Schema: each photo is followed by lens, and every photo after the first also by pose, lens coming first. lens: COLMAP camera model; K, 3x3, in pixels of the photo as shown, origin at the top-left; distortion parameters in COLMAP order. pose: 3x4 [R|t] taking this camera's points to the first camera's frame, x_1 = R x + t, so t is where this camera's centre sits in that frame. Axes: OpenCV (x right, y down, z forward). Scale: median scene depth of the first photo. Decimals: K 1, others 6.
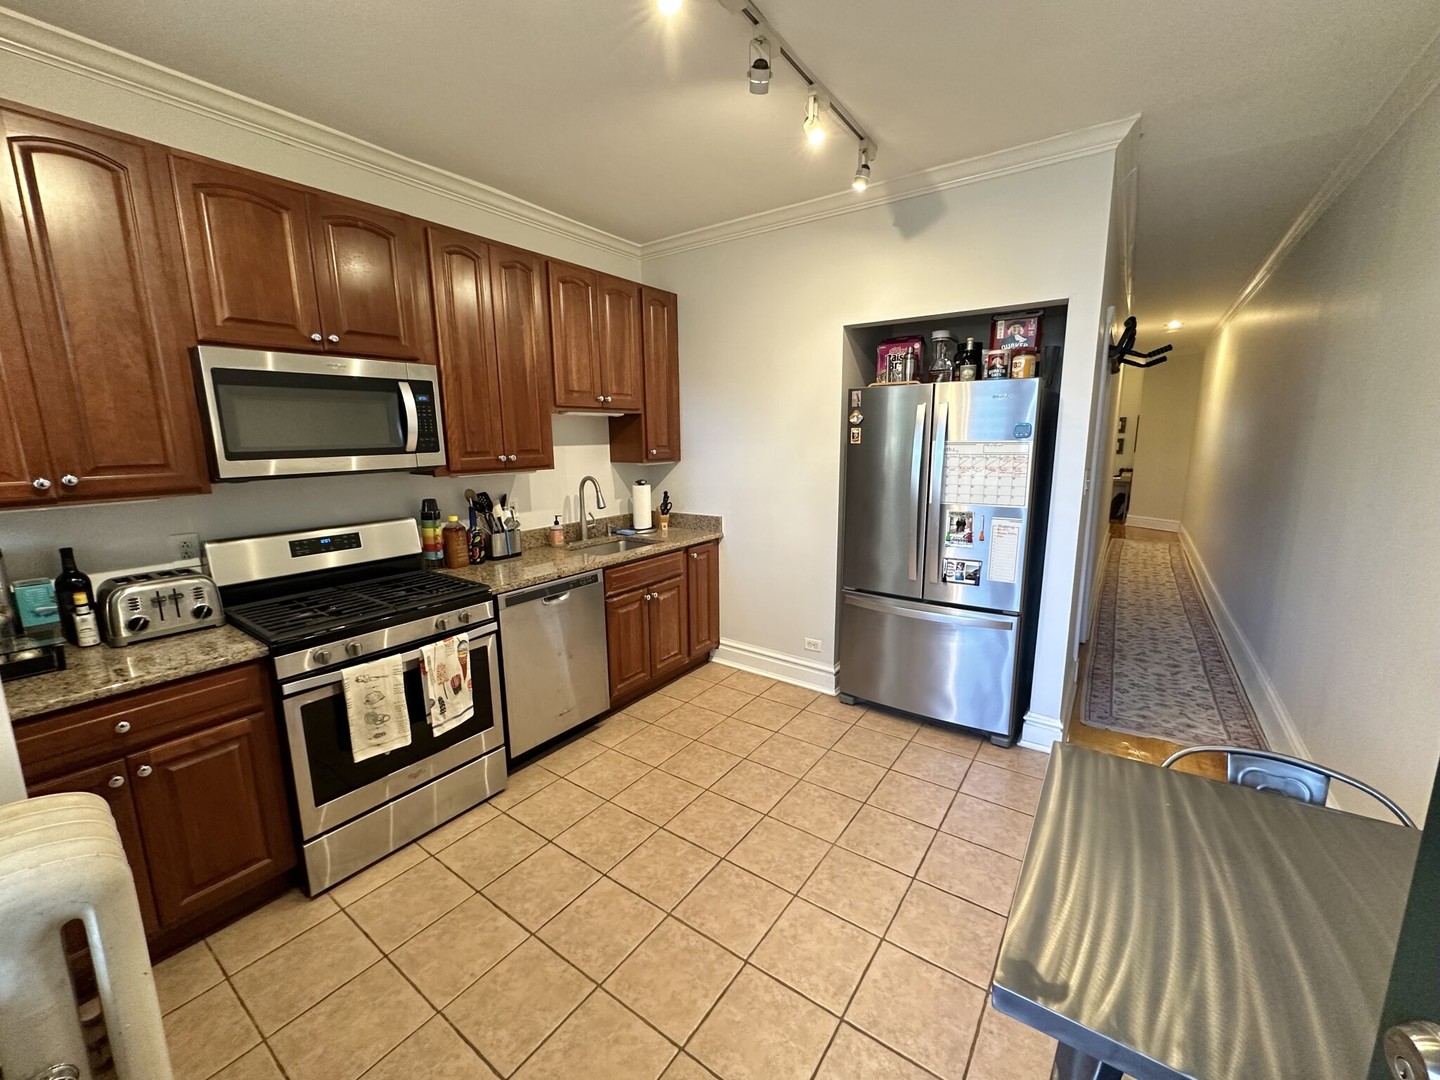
lens RADIAL K [[570.3, 0, 721.1], [0, 570.3, 538.0], [0, 0, 1]] dist [-0.008142, 0.000232]
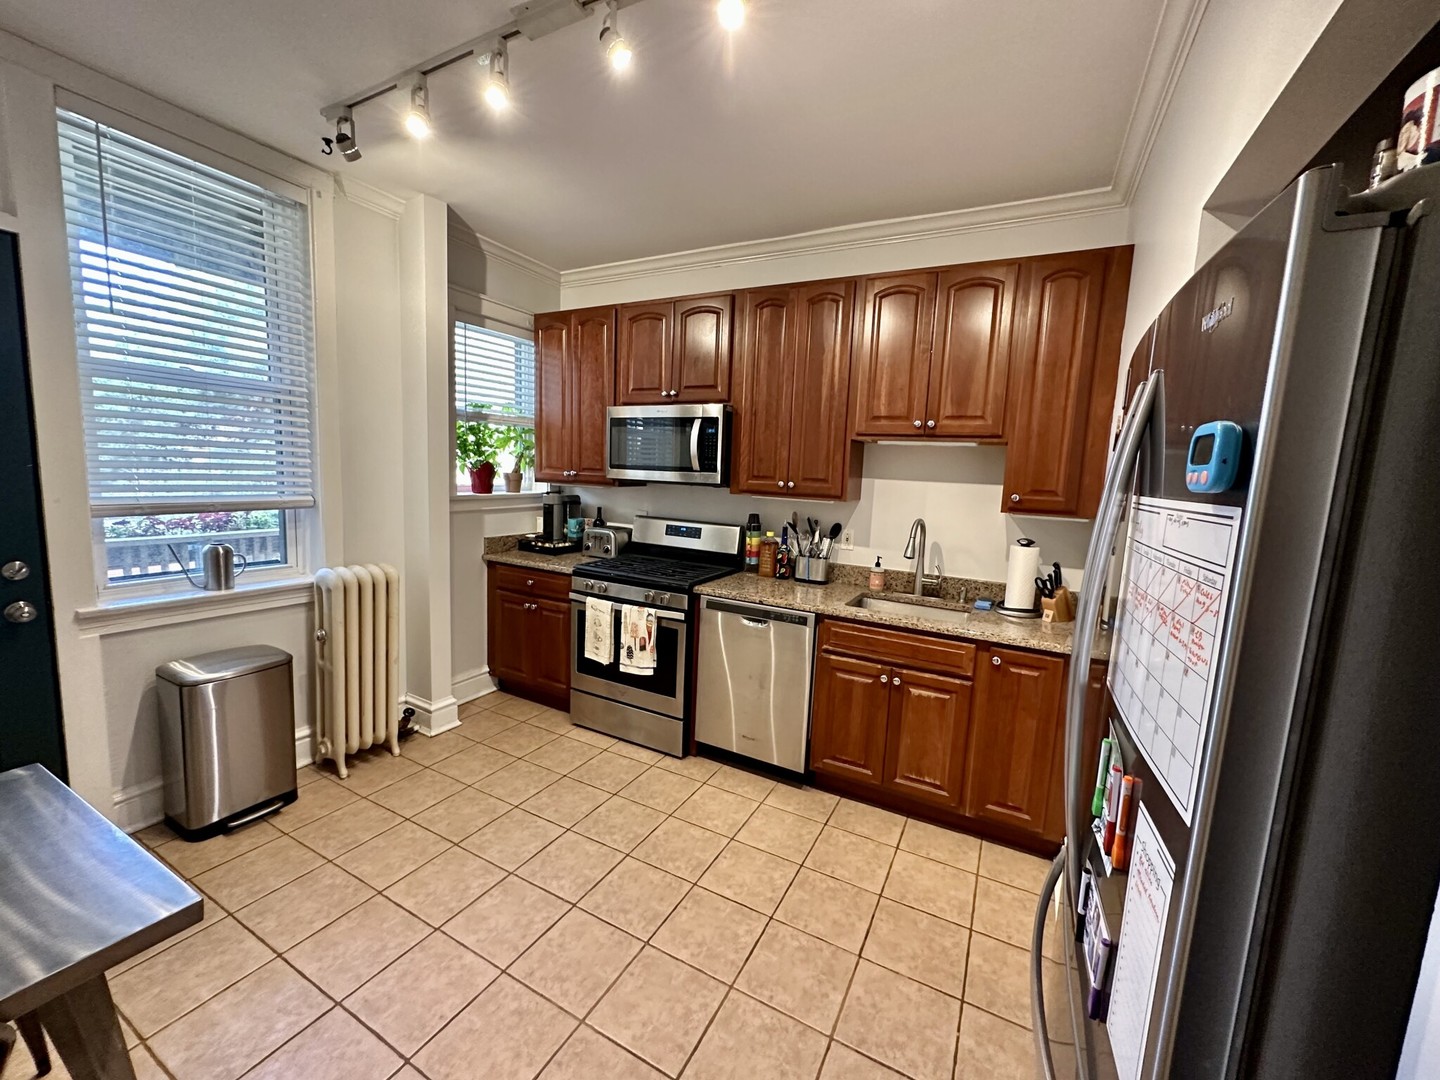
lens RADIAL K [[570.3, 0, 720.9], [0, 570.3, 538.8], [0, 0, 1]] dist [-0.008142, 0.000232]
pose [[0.137206, 0.138399, -0.980826, 0.734082], [-0.222349, 0.969225, 0.105658, -0.141442], [0.965265, 0.203588, 0.163756, 0.815812]]
